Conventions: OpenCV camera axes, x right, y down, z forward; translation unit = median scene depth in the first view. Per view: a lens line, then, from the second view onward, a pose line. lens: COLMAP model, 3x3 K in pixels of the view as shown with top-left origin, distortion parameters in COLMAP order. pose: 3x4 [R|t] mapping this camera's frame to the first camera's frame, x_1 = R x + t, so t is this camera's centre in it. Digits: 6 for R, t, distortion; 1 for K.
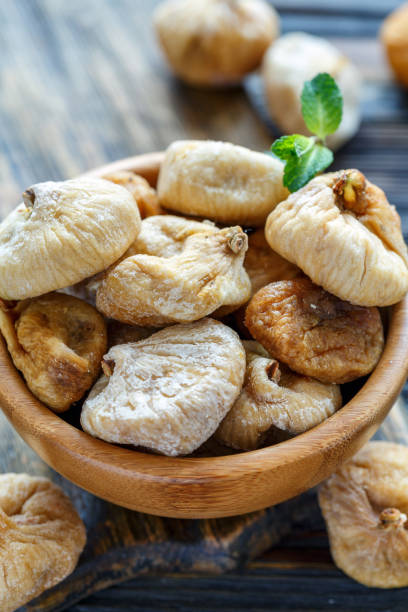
lens RADIAL K [[2363.1, 0, 204.0], [0, 2363.1, 306.0], [0, 0, 1]] dist [0.131967, 7.750122]
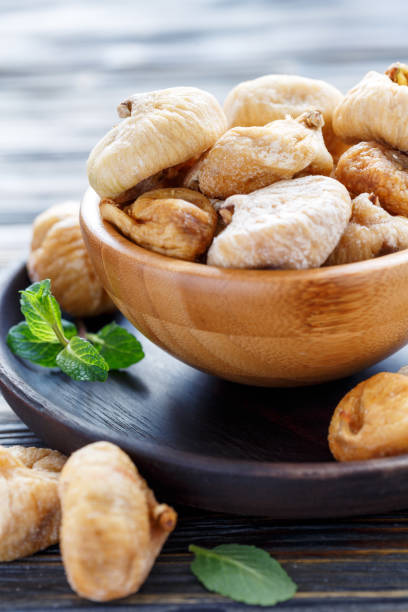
lens RADIAL K [[2363.1, 0, 204.0], [0, 2363.1, 306.0], [0, 0, 1]] dist [0.131967, 7.750122]
pose [[0.978653, -0.096057, 0.181692, -0.253316], [0.163065, 0.901017, -0.401968, 0.501057], [-0.125096, 0.423014, 0.897446, 0.038618]]
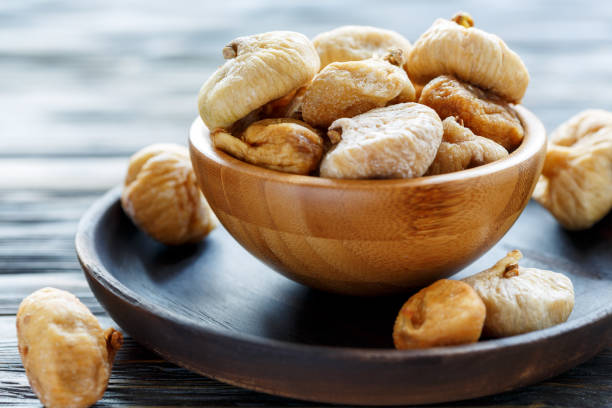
lens RADIAL K [[2363.1, 0, 306.0], [0, 2363.1, 204.0], [0, 0, 1]] dist [0.131967, 7.750122]
pose [[0.940955, -0.099221, 0.323664, -0.456939], [0.247496, 0.853946, -0.457735, 0.616704], [-0.230975, 0.510814, 0.828082, 0.000475]]
